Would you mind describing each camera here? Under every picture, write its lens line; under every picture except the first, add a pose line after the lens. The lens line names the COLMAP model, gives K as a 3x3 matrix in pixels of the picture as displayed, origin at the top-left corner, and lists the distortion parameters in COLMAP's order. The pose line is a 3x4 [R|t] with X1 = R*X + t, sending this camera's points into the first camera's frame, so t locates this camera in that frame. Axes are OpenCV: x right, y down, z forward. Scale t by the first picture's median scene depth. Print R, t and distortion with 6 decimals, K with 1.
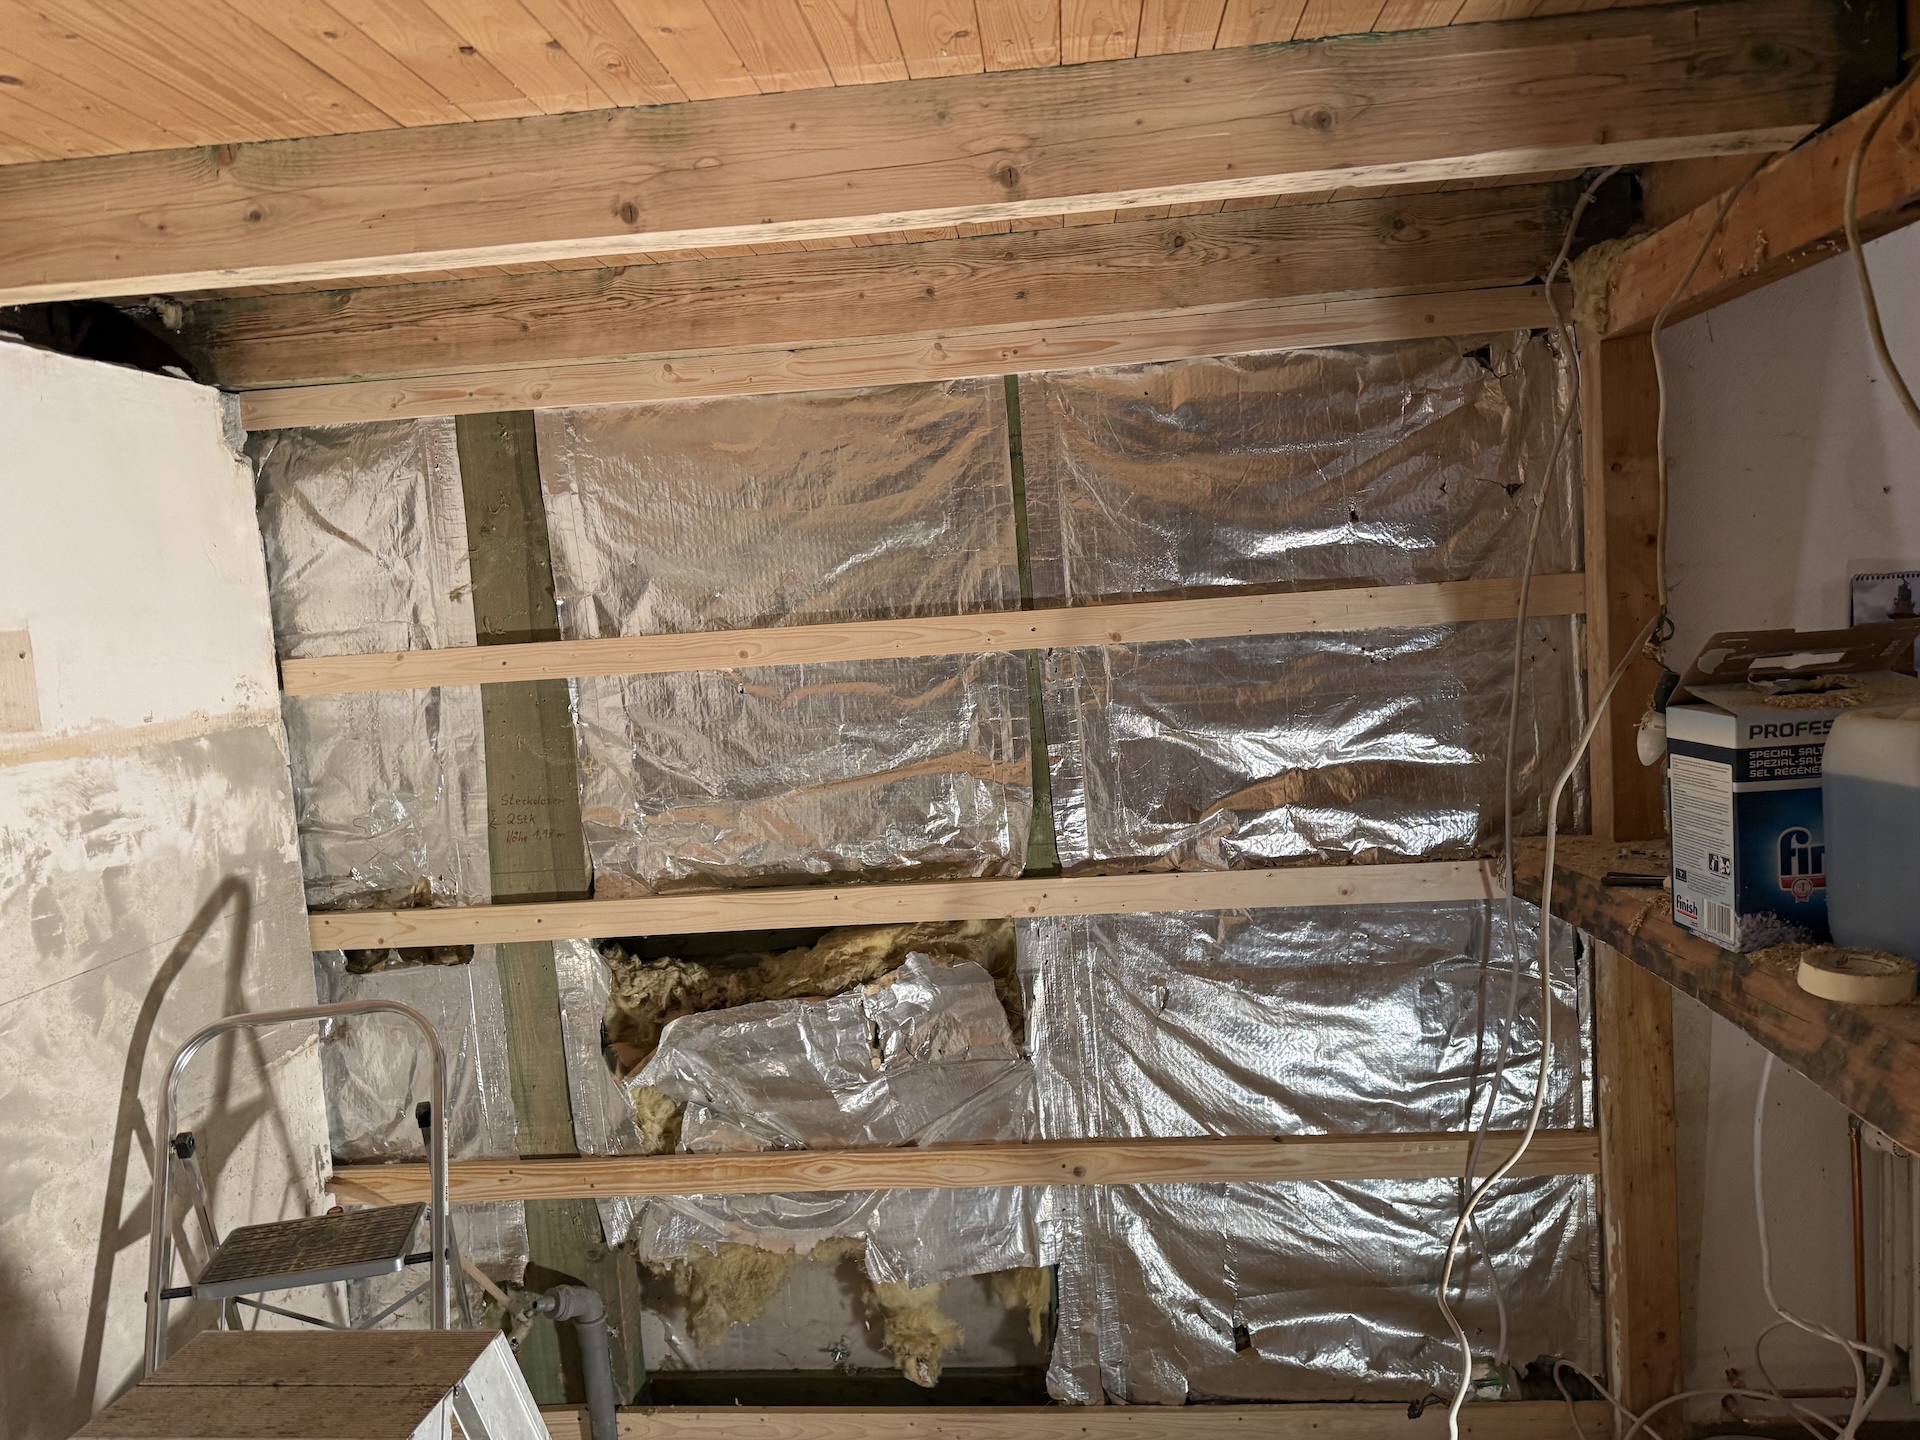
lens RADIAL K [[1356.5, 0, 952.6], [0, 1356.5, 707.8], [0, 0, 1]] dist [0.071077, -0.086818]
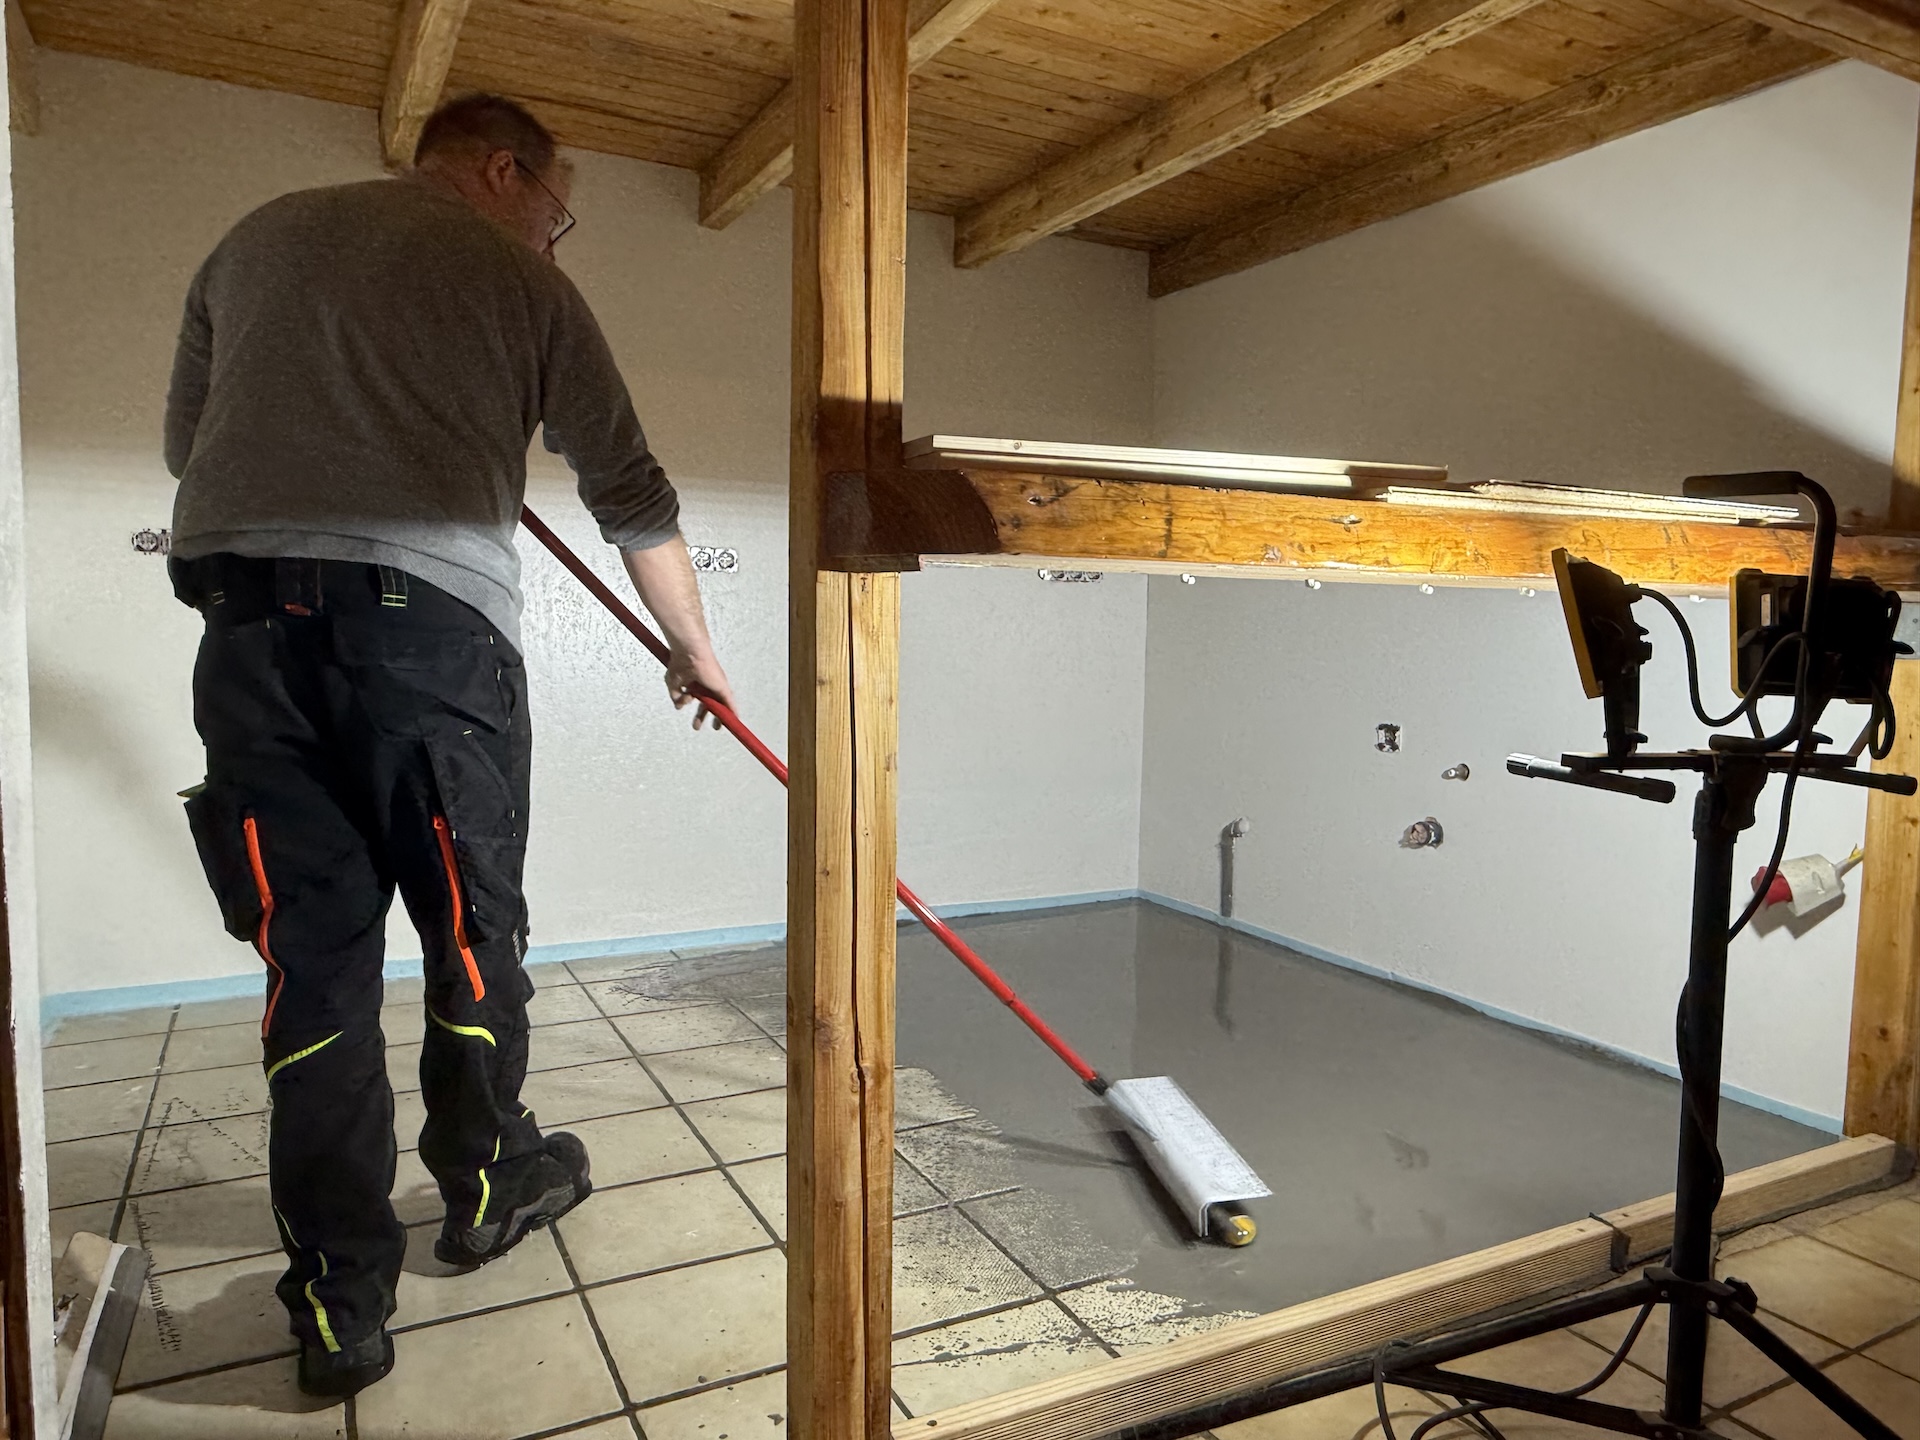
lens RADIAL K [[1287.3, 0, 951.6], [0, 1287.3, 710.1], [0, 0, 1]] dist [0.011383, -0.007889]
pose [[0.541786, 0.139607, -0.828841, 0.876009], [-0.124836, 0.988538, 0.084905, 0.207421], [0.831194, 0.057470, 0.553004, -0.161509]]
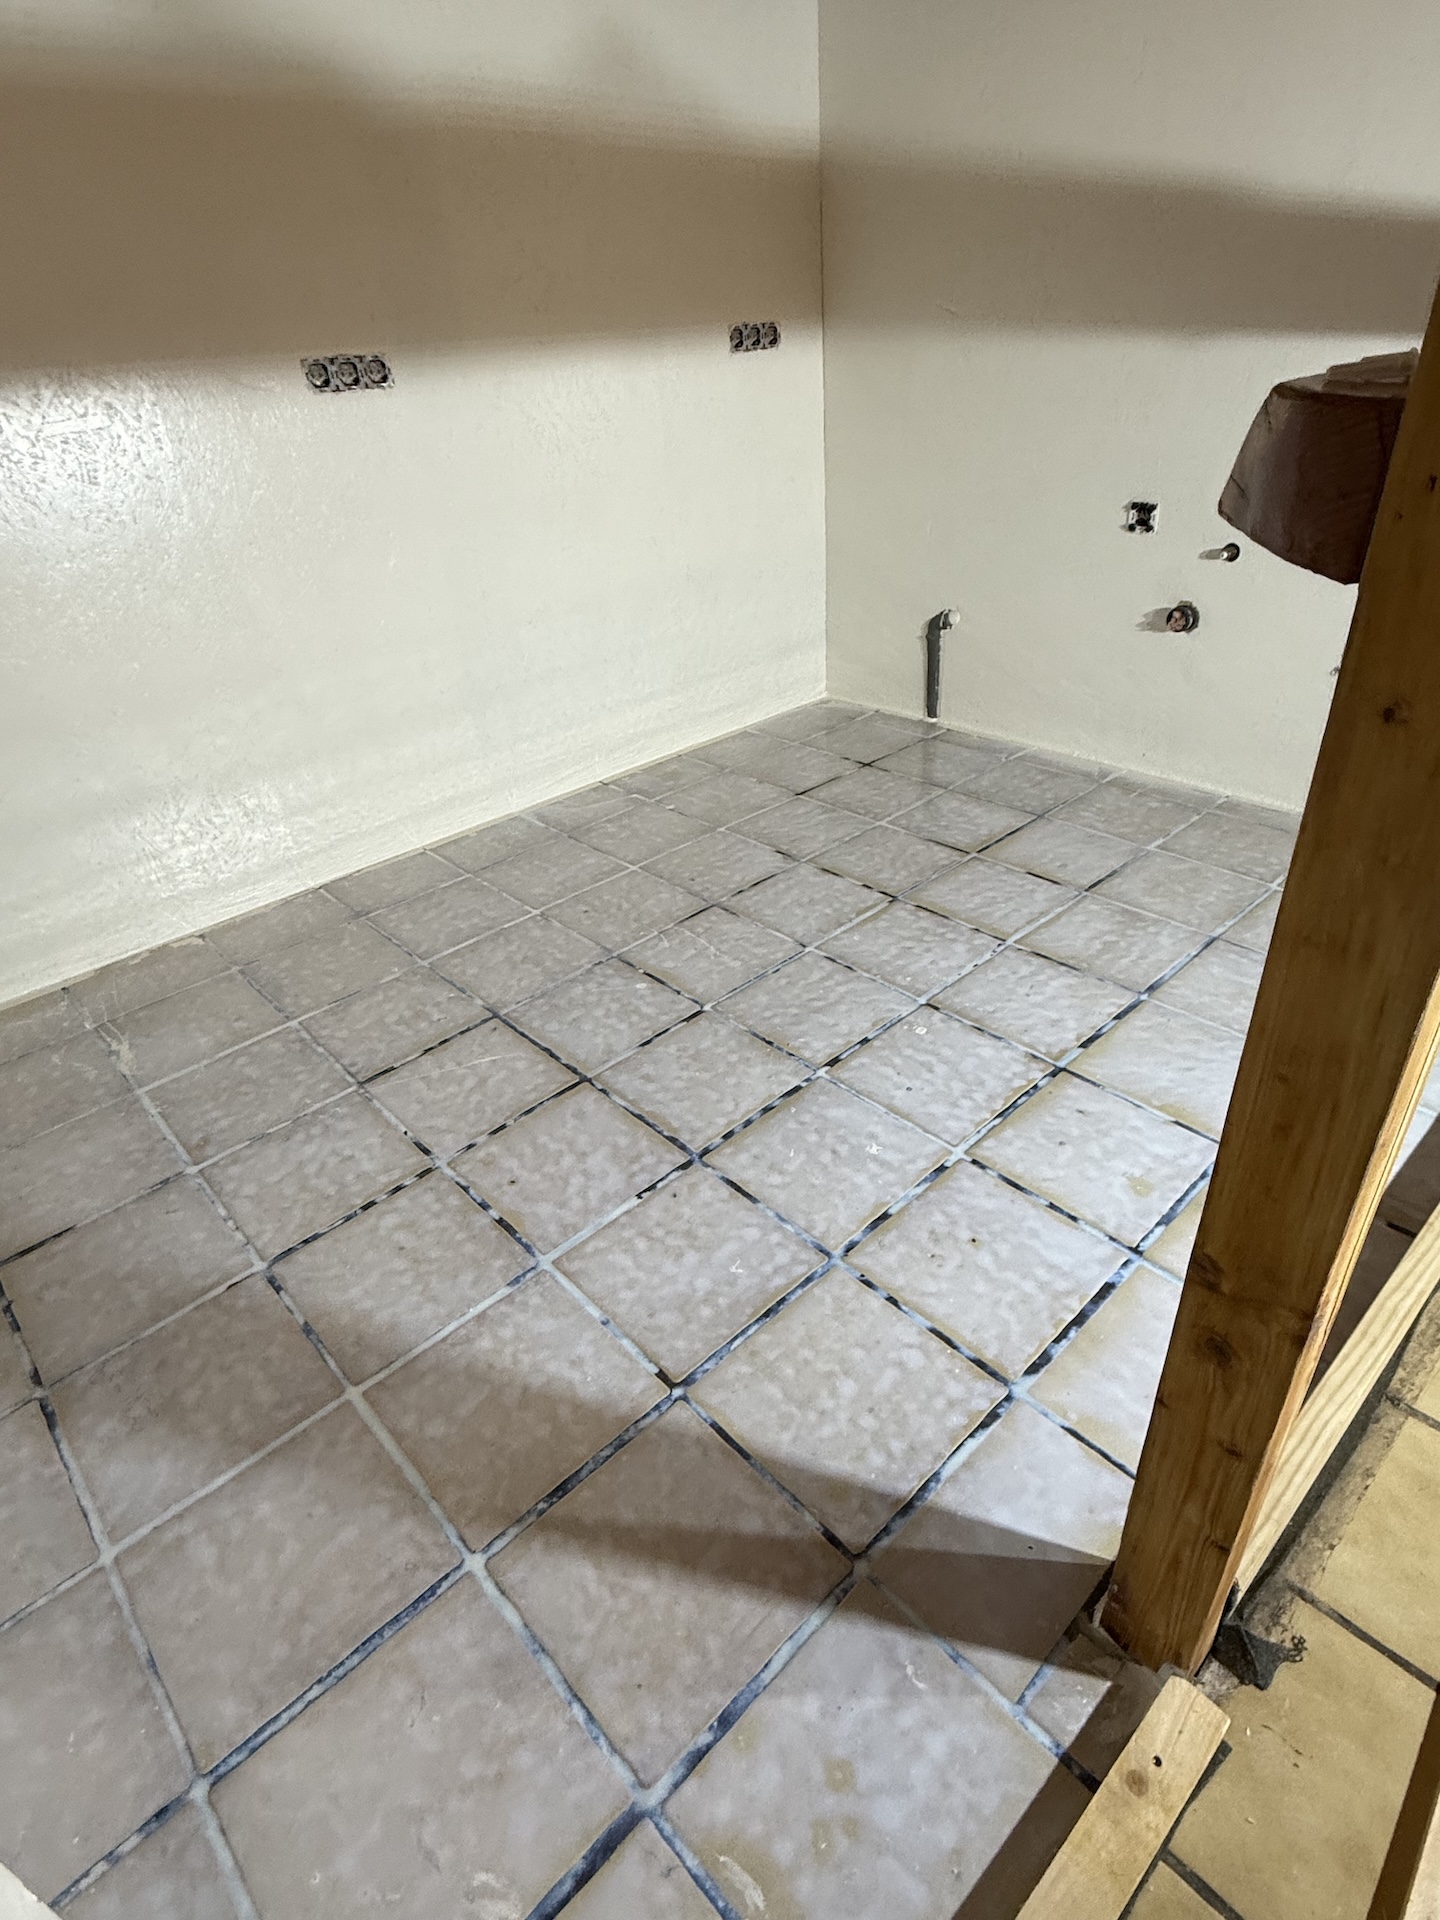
lens RADIAL K [[1032.2, 0, 733.8], [0, 1032.2, 959.9], [0, 0, 1]] dist [0.007504, -0.001461]
pose [[0.750239, 0.365543, -0.550926, 0.423463], [-0.045524, 0.859846, 0.508520, 0.161460], [0.659597, -0.356431, 0.661731, -0.165931]]
